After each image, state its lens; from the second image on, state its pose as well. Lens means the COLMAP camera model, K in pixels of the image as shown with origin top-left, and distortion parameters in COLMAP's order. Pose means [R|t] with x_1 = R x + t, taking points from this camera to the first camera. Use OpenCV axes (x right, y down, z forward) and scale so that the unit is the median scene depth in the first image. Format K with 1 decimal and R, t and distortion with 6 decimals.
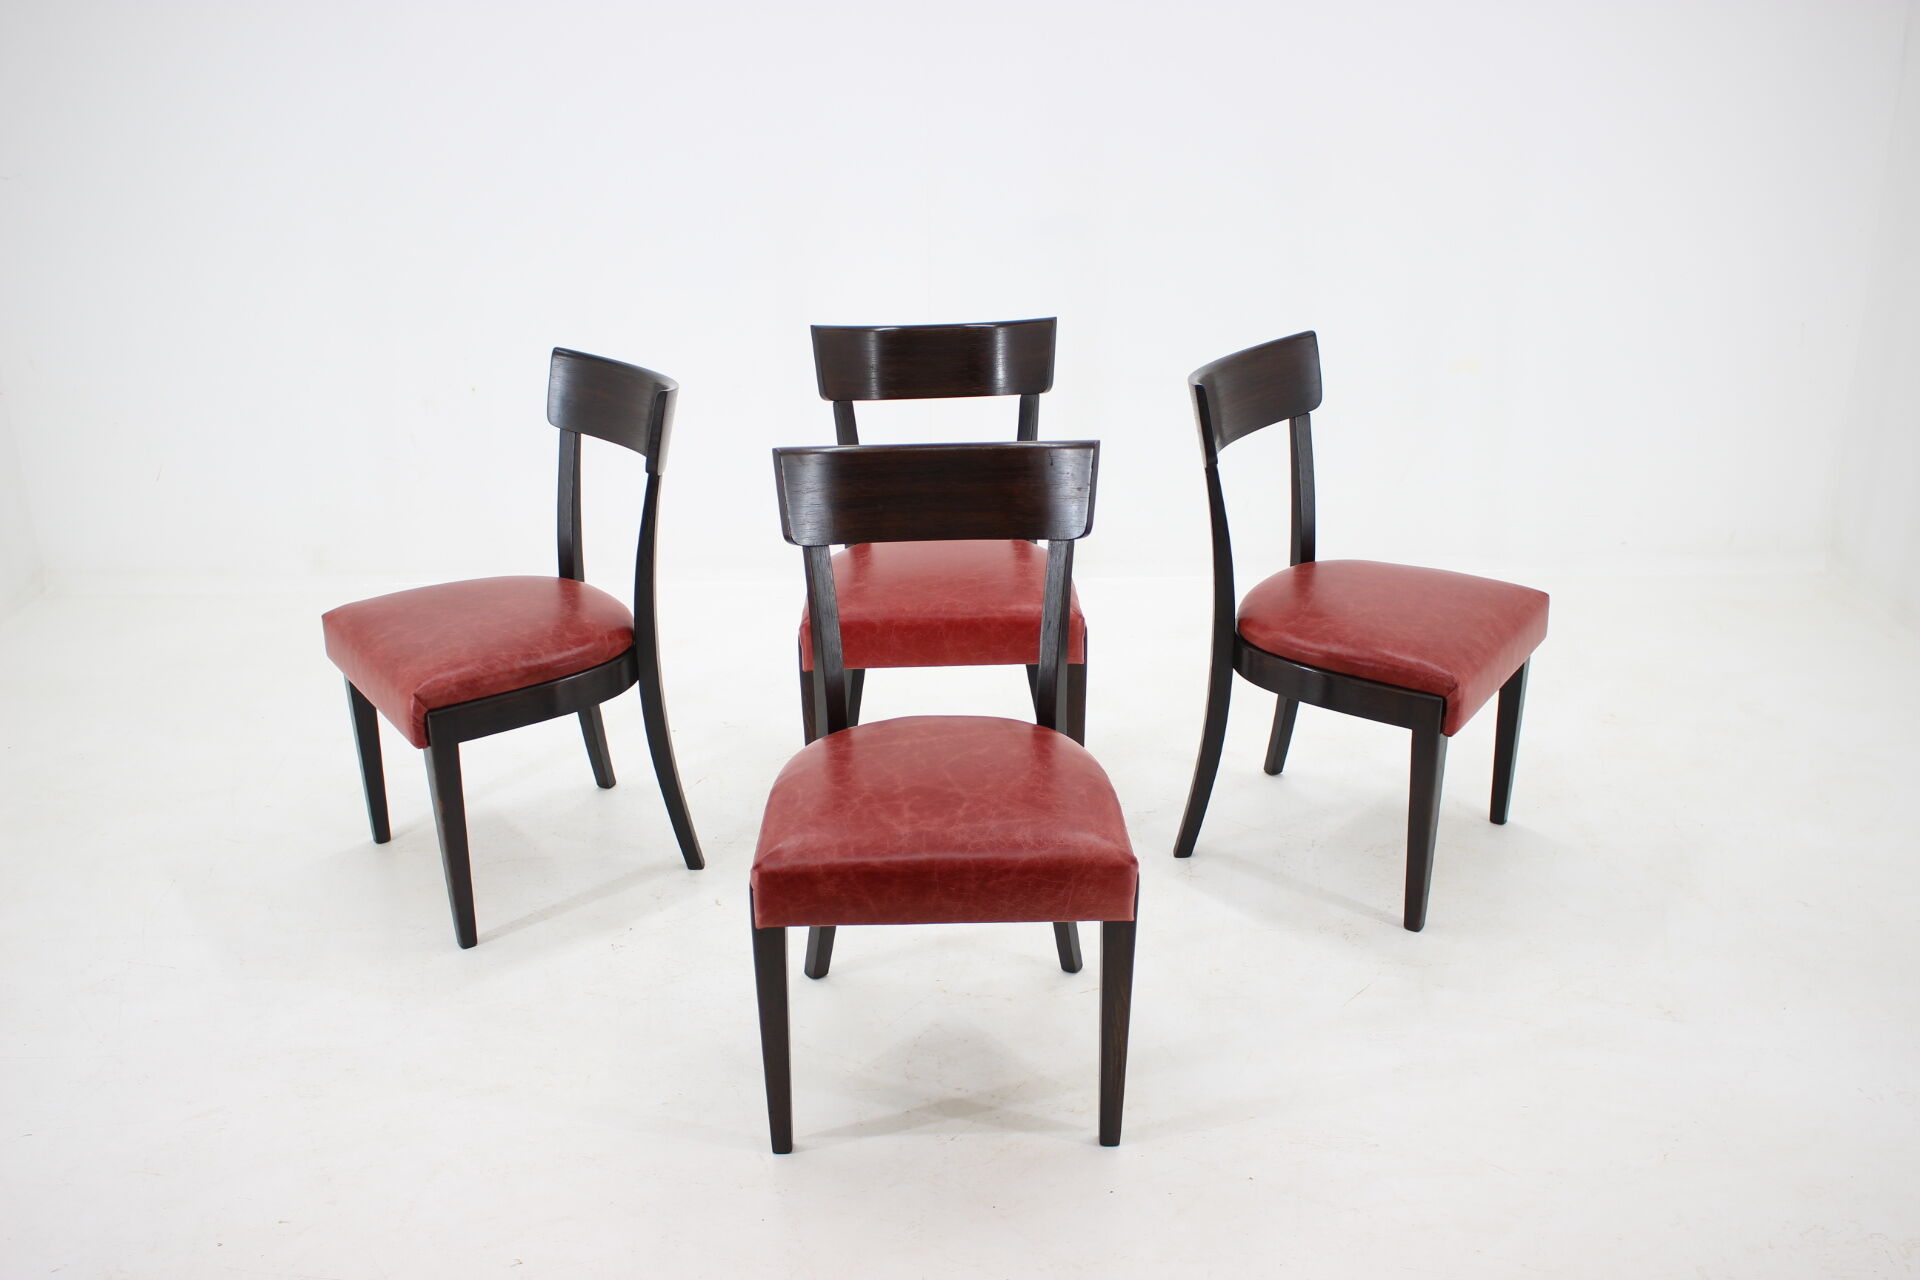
lens RADIAL K [[1851.6, 0, 955.7], [0, 1851.6, 639.3], [0, 0, 1]] dist [-0.122076, 0.000000]
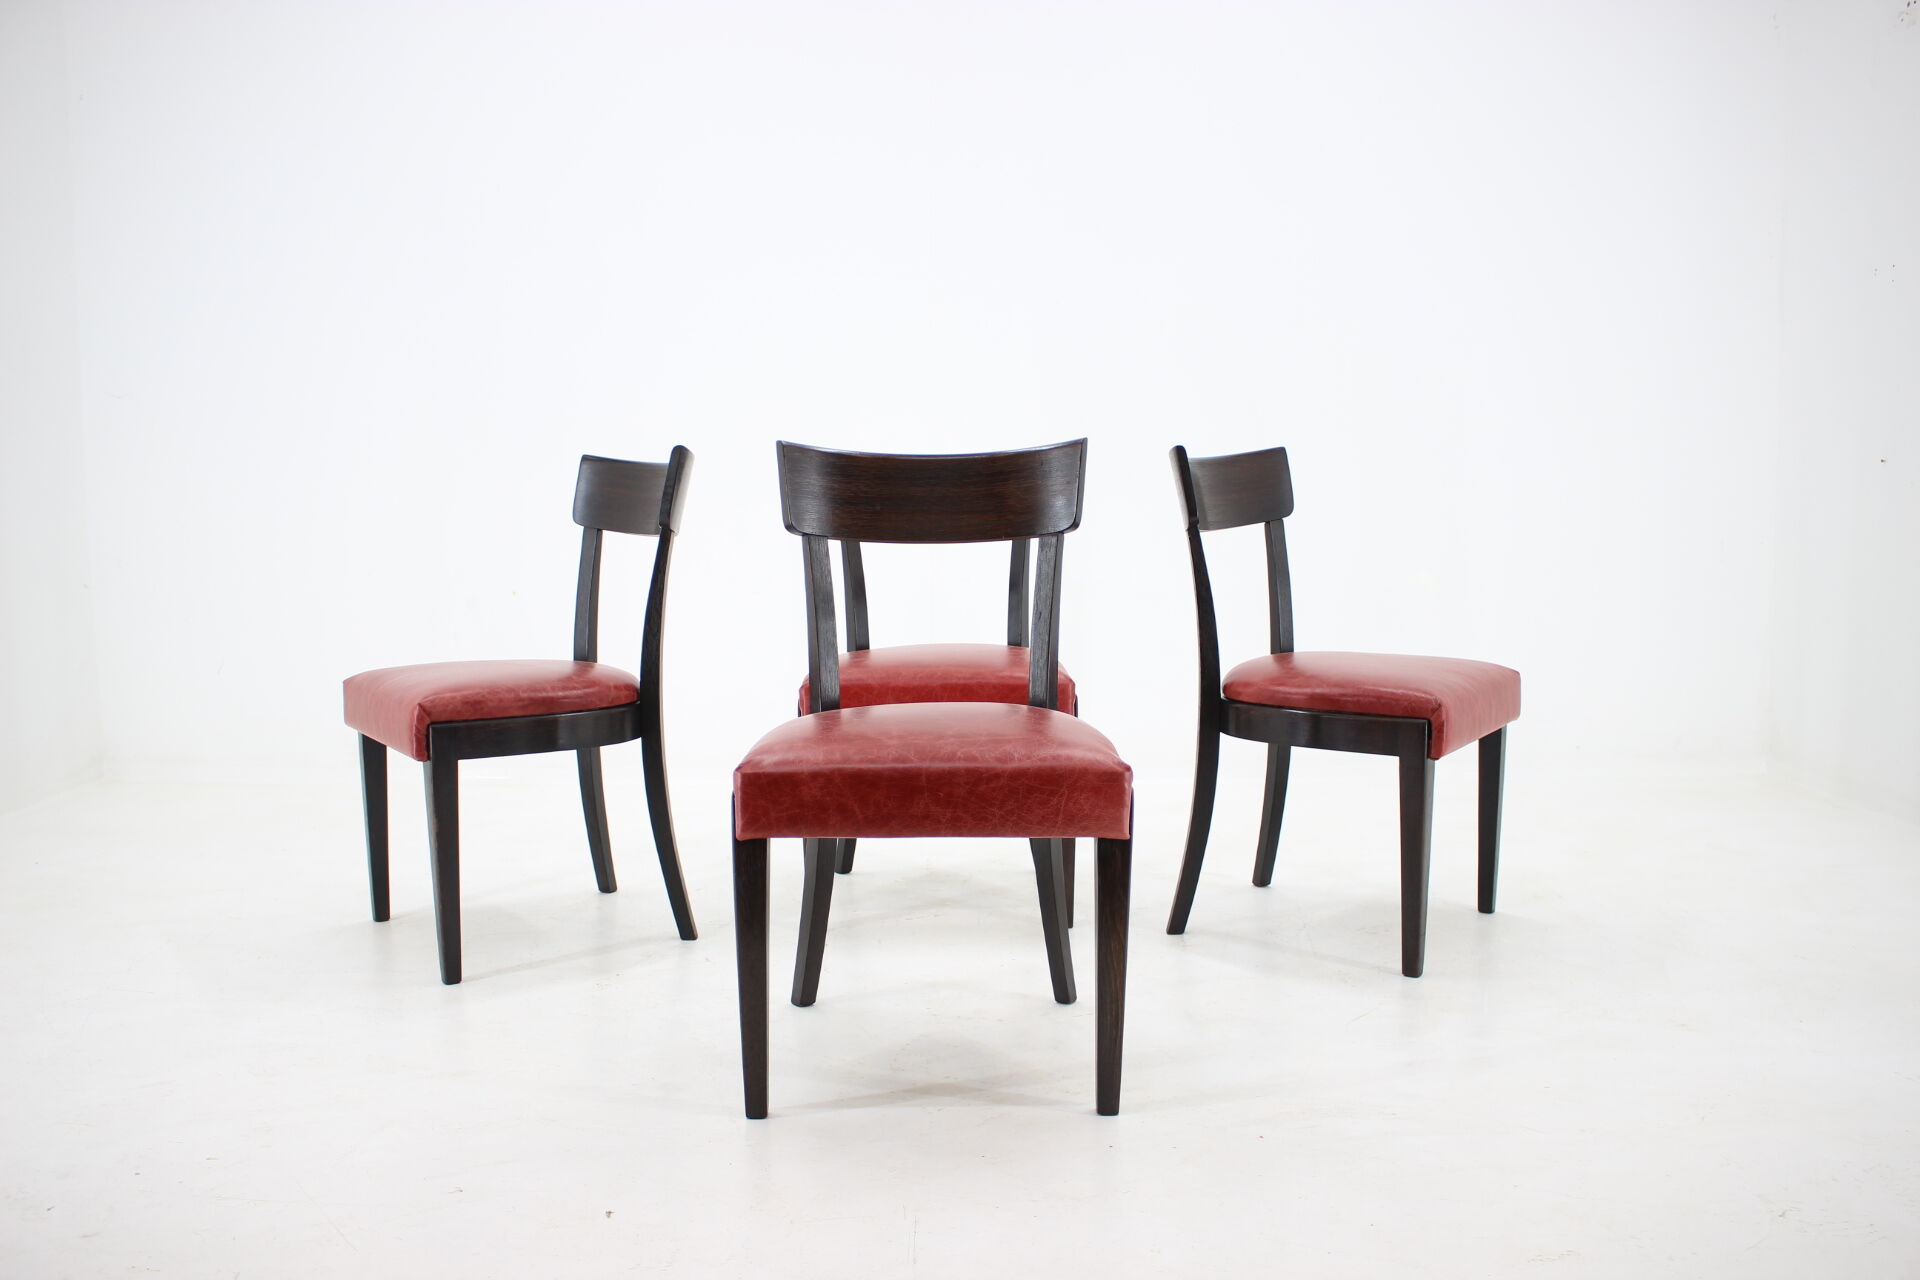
lens RADIAL K [[1630.7, 0, 964.3], [0, 1630.7, 639.2], [0, 0, 1]] dist [-0.131736, 0.030882]
pose [[0.999968, 0.007962, 0.000341, 0.007547], [-0.007566, 0.961918, -0.273234, 0.228818], [-0.002503, 0.273223, 0.961948, 0.124412]]
